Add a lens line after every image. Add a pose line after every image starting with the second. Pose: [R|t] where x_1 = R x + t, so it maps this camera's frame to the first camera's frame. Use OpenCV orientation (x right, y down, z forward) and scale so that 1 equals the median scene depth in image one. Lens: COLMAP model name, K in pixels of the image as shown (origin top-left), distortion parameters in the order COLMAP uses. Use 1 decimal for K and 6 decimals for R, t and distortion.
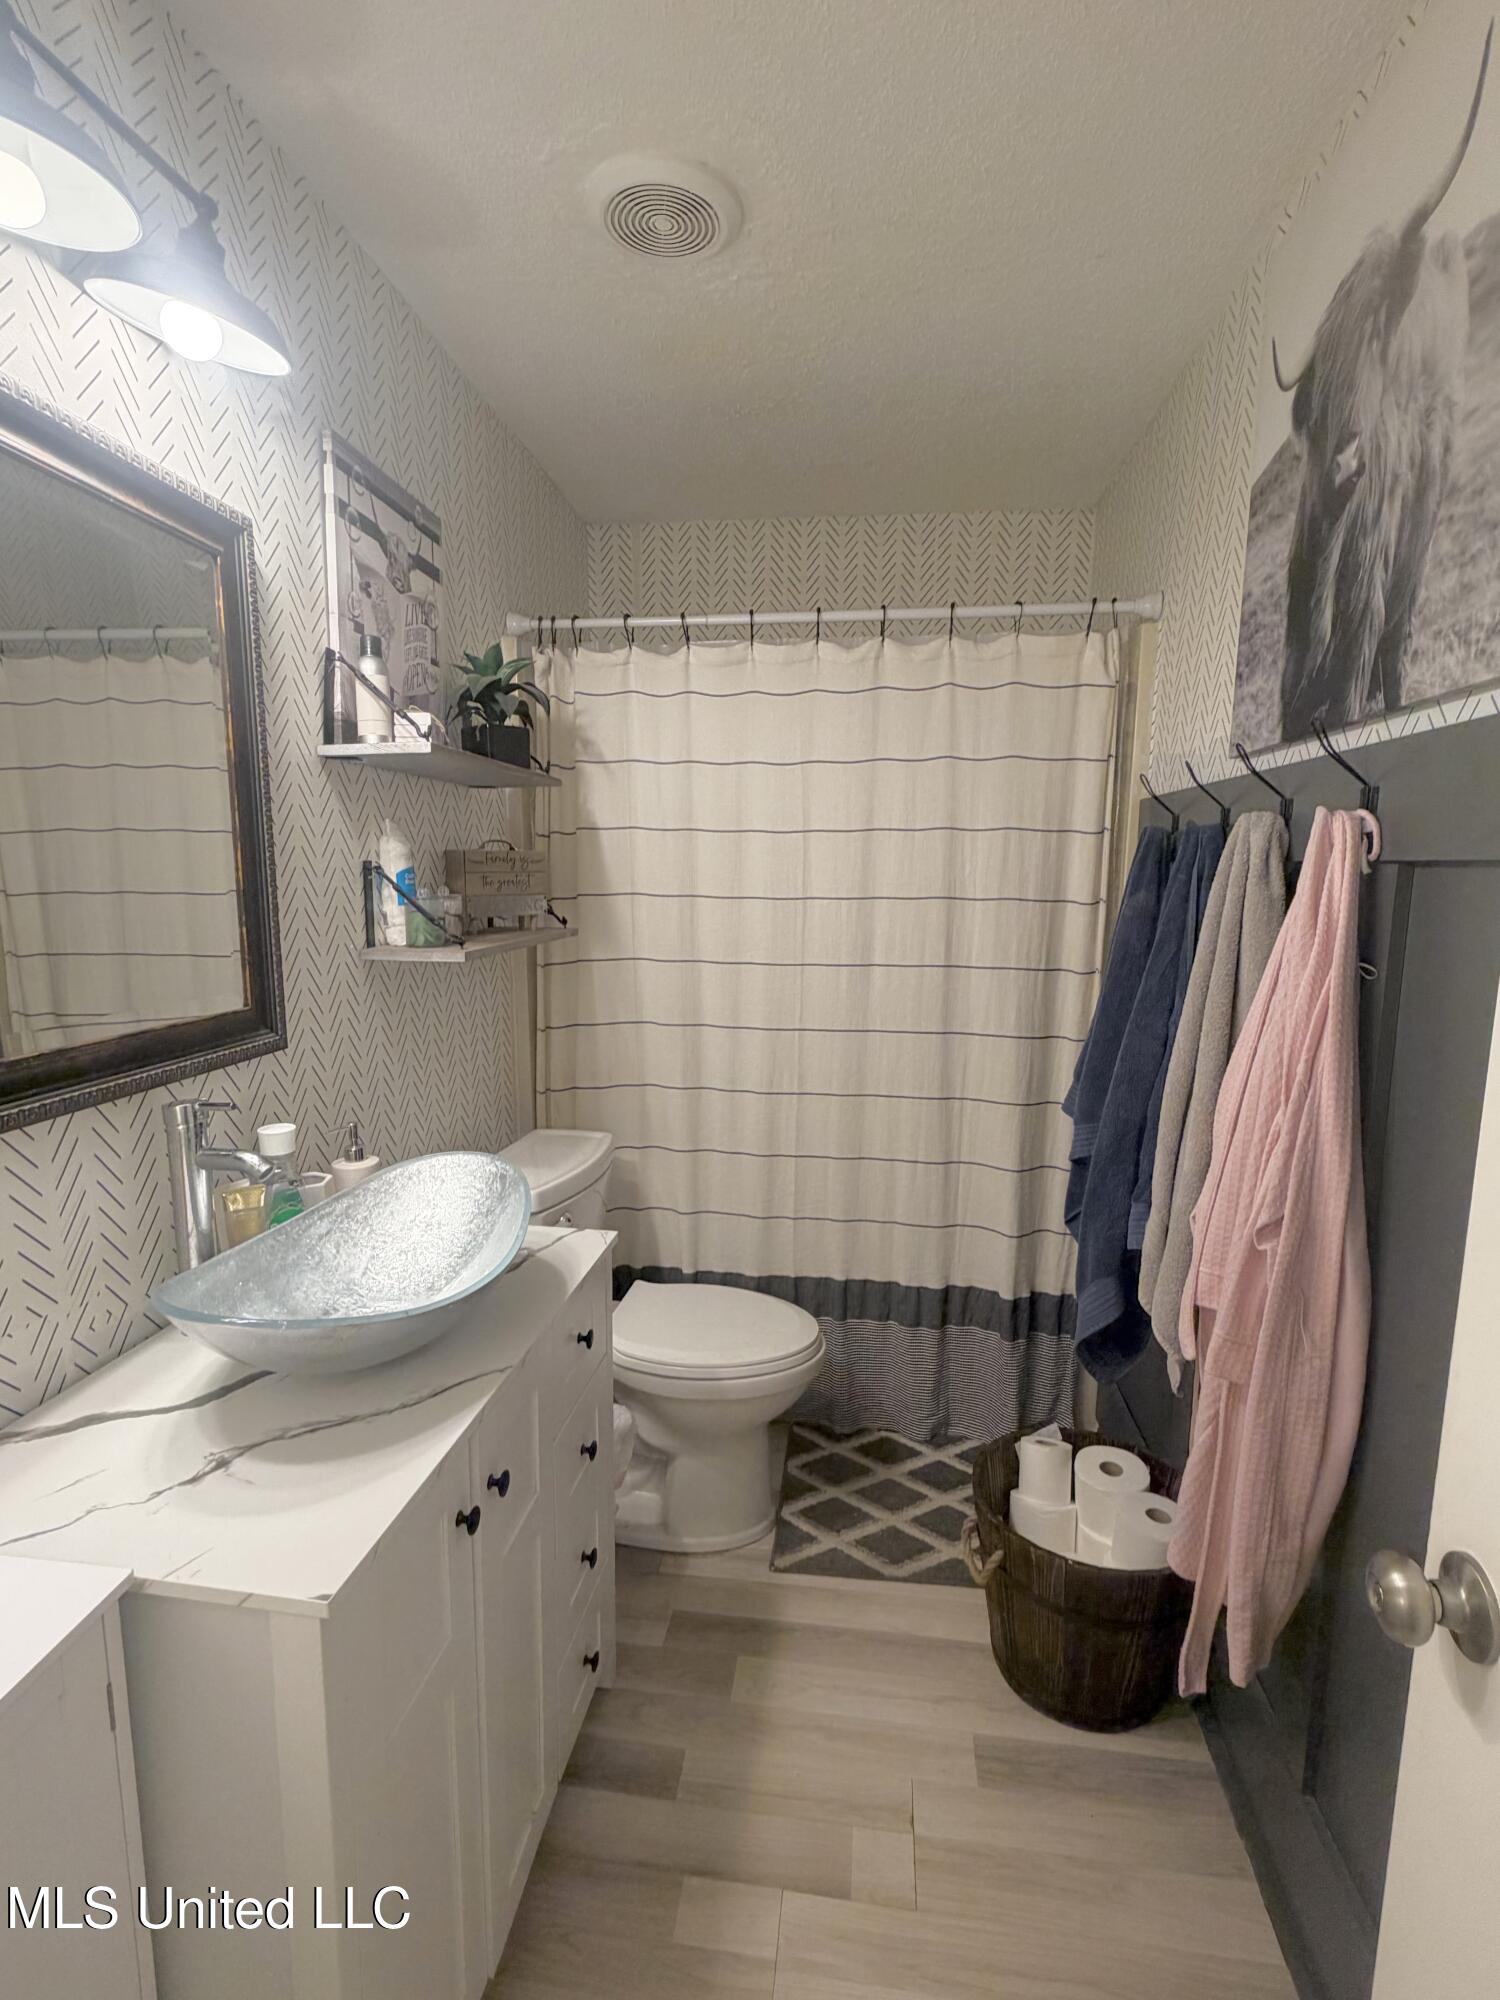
lens RADIAL K [[926.7, 0, 750.0], [0, 926.7, 1000.0], [0, 0, 1]] dist [0.000133, 0.000493]
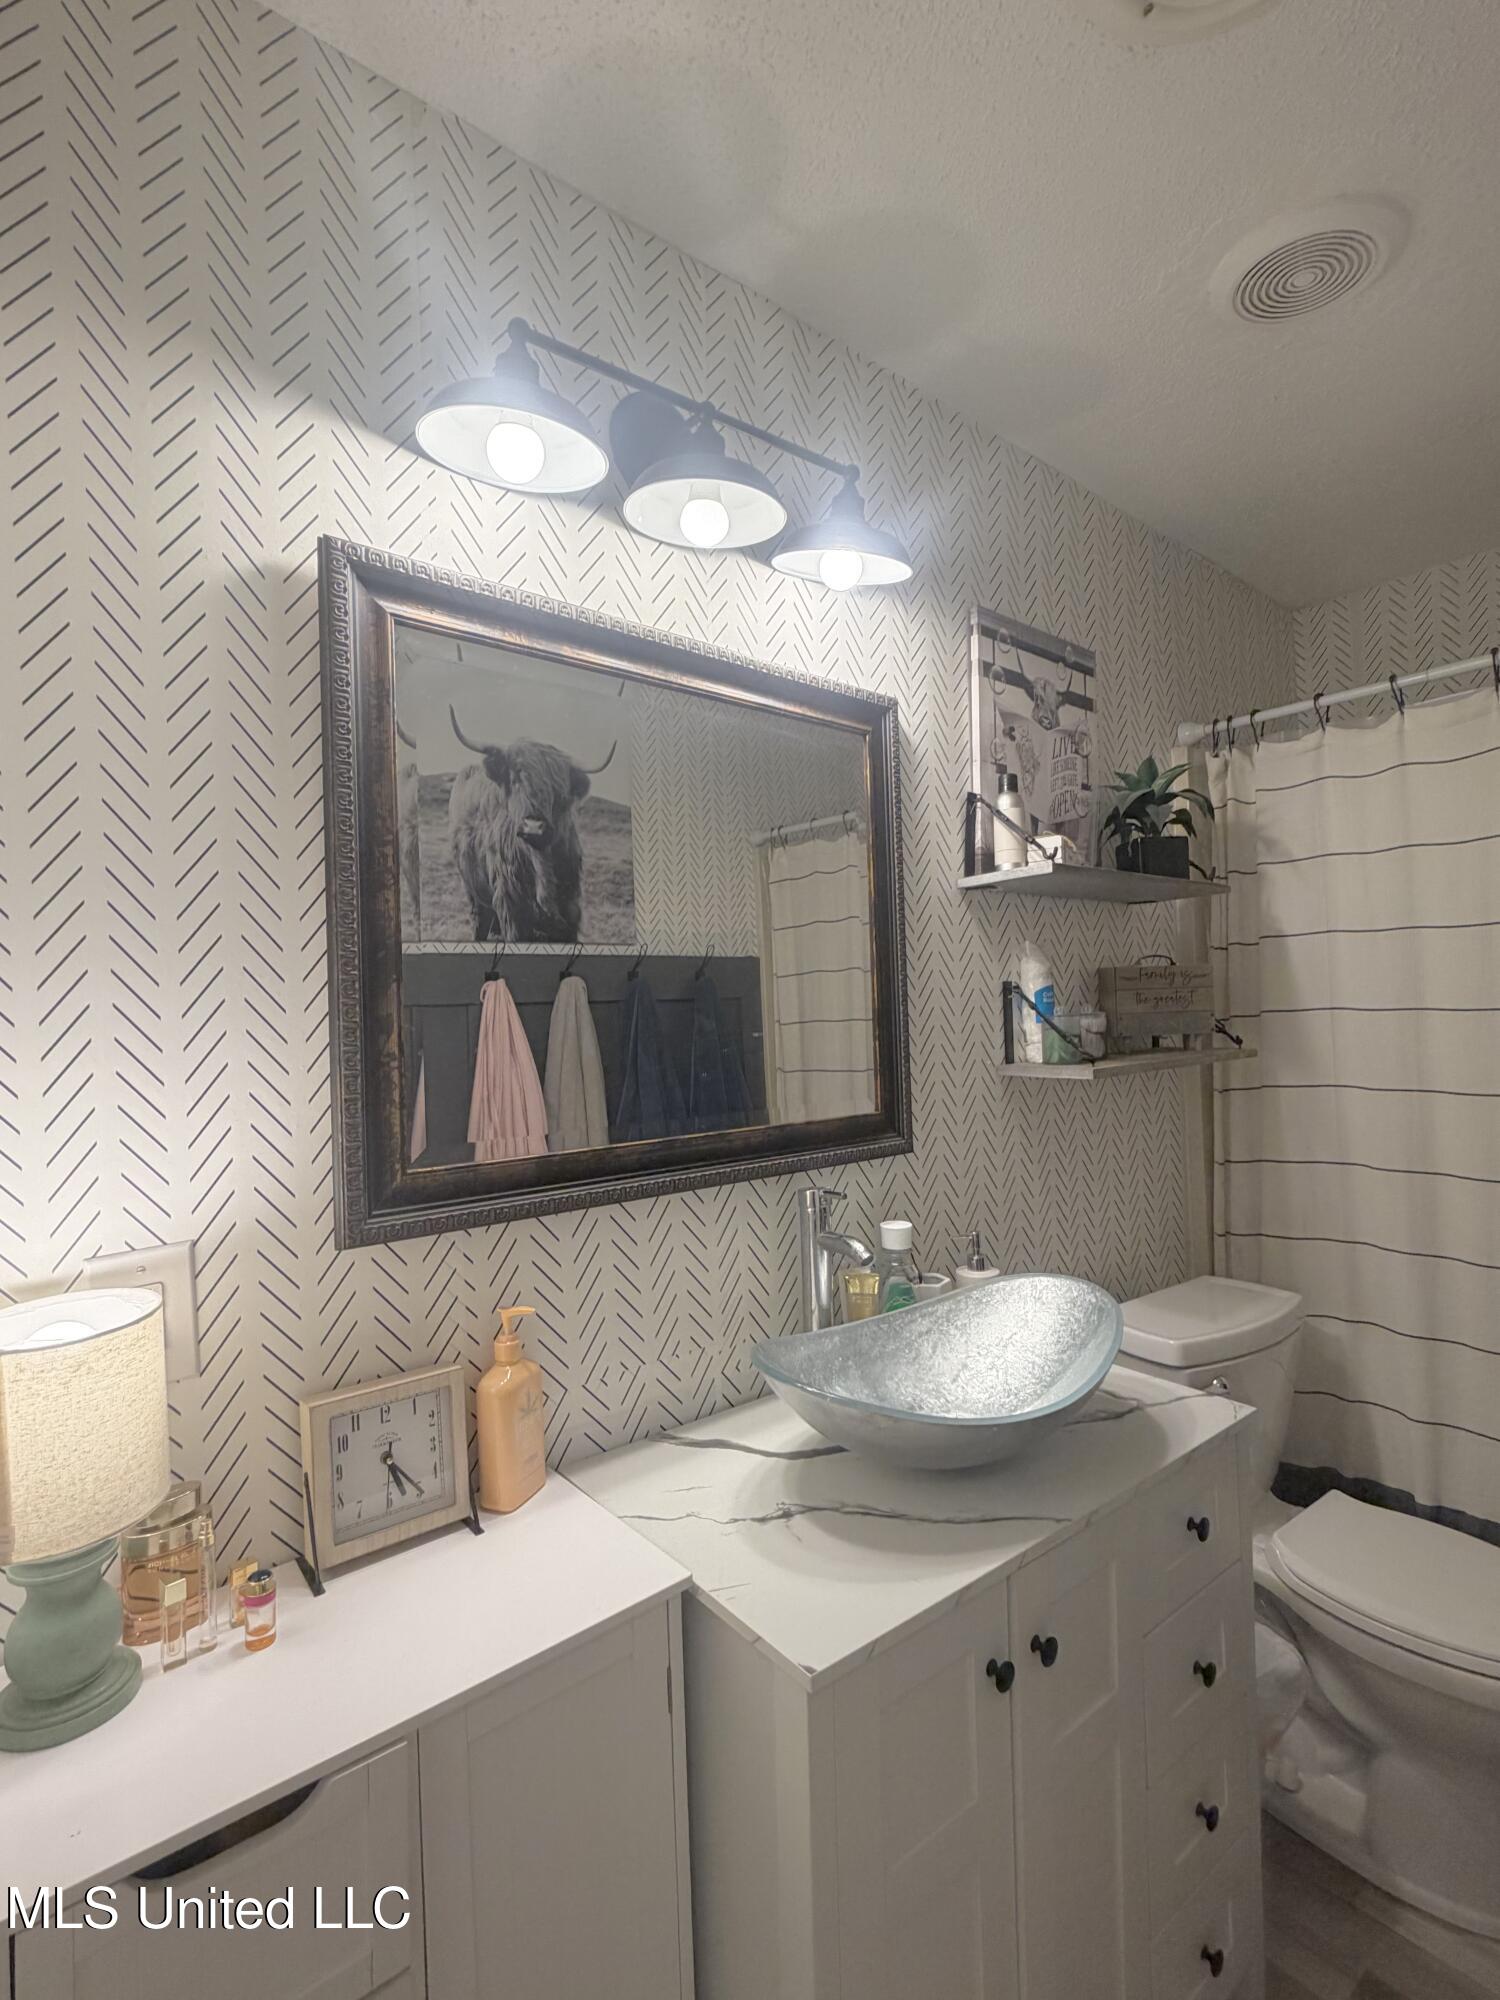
lens RADIAL K [[930.7, 0, 750.0], [0, 930.7, 1000.0], [0, 0, 1]] dist [0.000277, -0.000075]
pose [[0.735885, -0.033429, -0.676280, 0.092282], [-0.059206, 0.991778, -0.113448, 0.008301], [0.674513, 0.123524, 0.727856, 0.041382]]
